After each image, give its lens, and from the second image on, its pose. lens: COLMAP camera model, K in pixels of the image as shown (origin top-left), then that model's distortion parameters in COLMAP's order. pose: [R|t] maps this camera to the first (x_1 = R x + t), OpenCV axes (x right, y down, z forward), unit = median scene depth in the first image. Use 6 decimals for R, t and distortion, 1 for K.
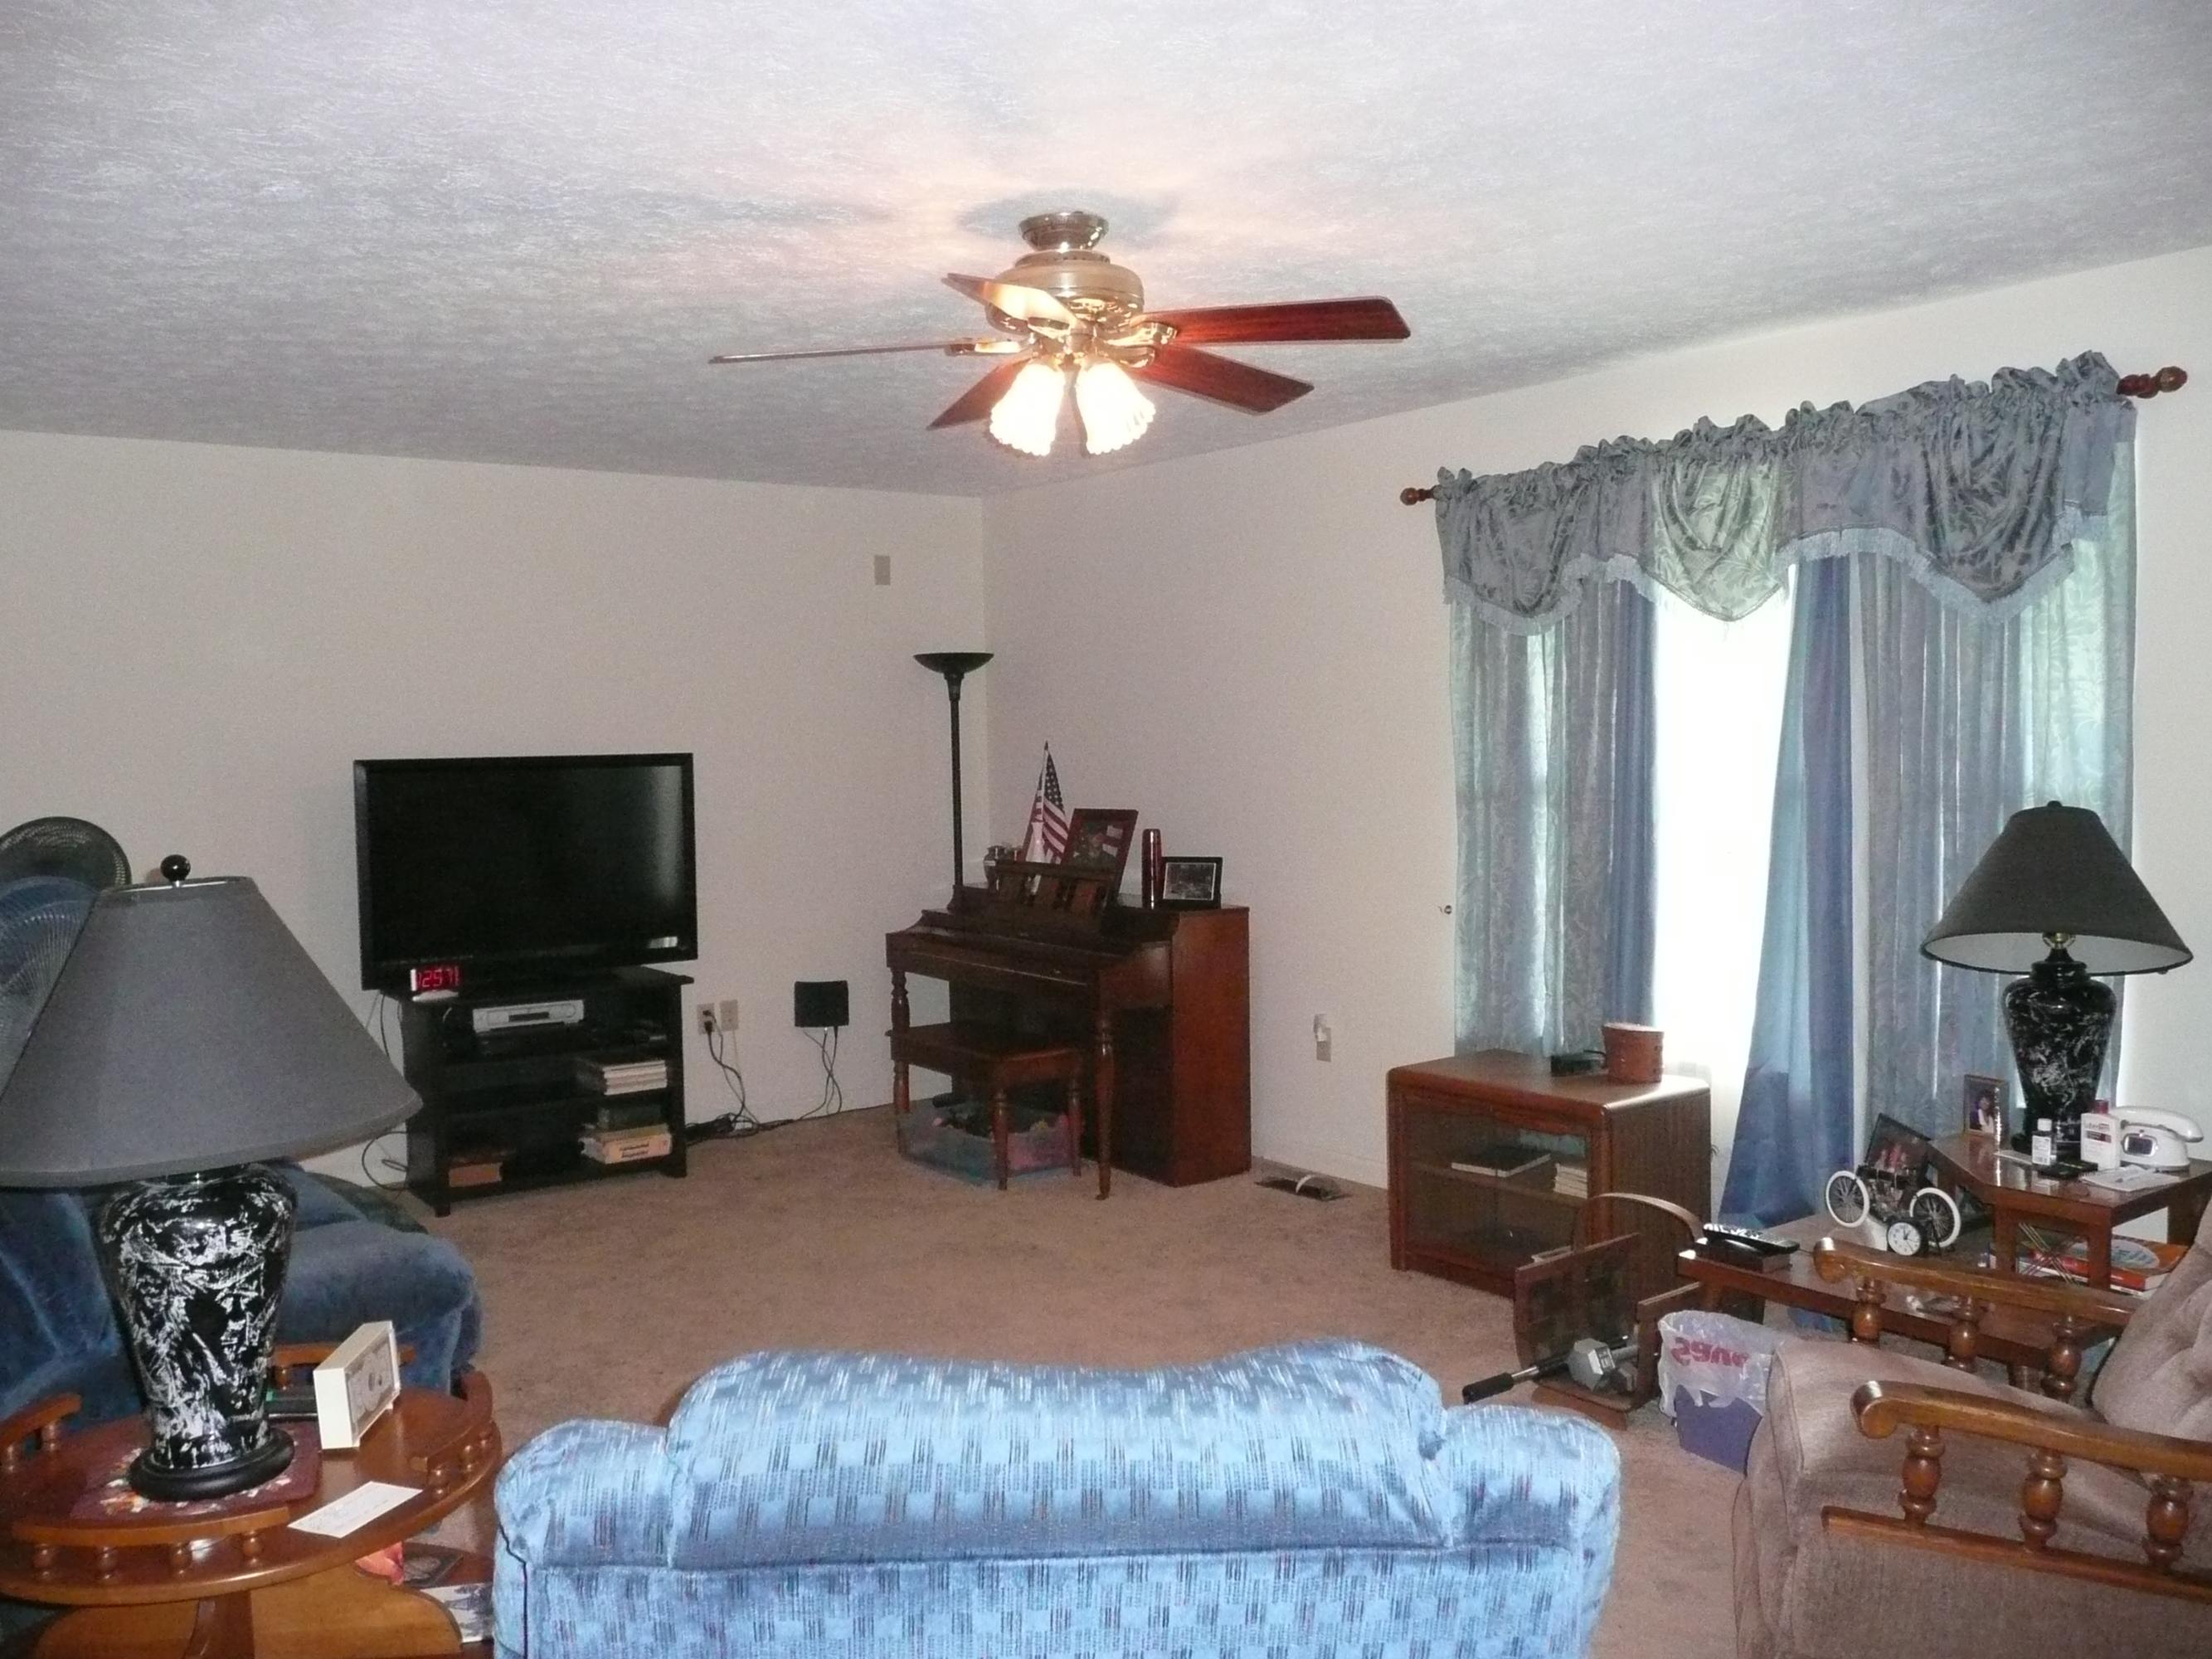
lens RADIAL K [[1827.4, 0, 1110.2], [0, 1827.4, 825.0], [0, 0, 1]] dist [-0.018230, 0.001043]
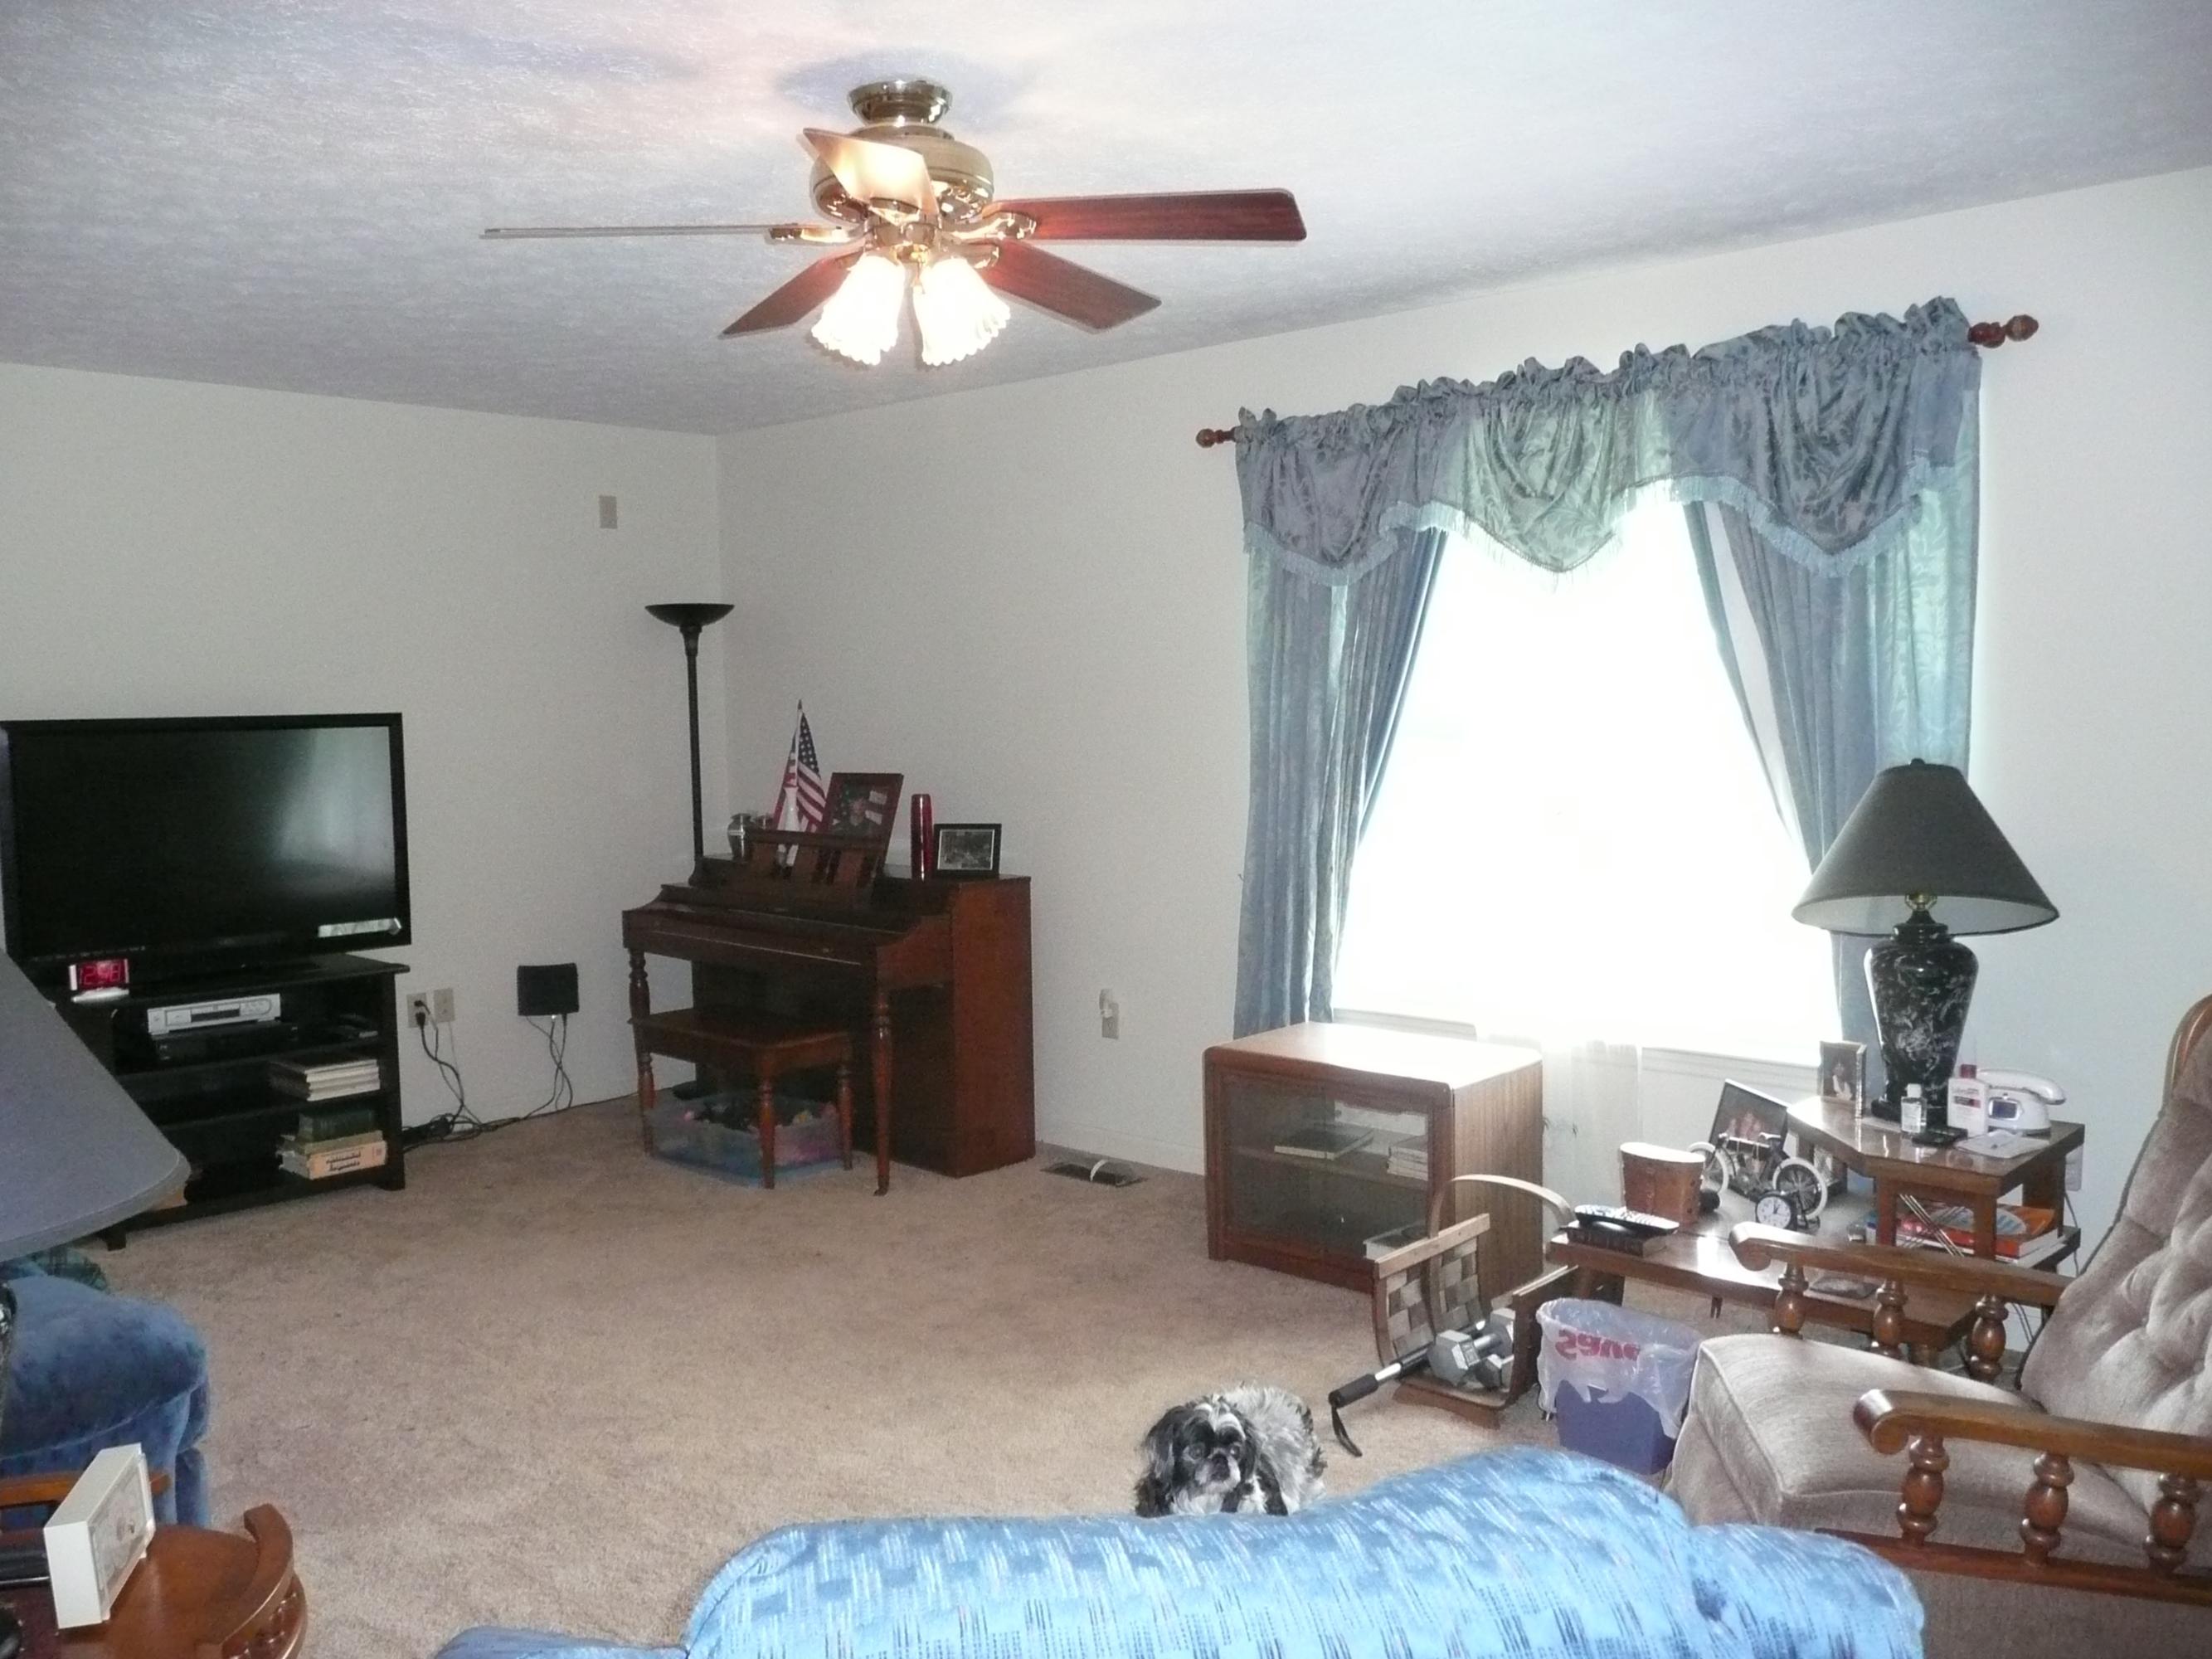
lens RADIAL K [[1827.4, 0, 1102.9], [0, 1827.4, 837.4], [0, 0, 1]] dist [-0.018230, 0.001043]
pose [[0.985005, -0.011720, 0.172129, -0.072661], [0.007137, 0.999604, 0.027219, -0.000578], [-0.172380, -0.025583, 0.984698, 0.107695]]
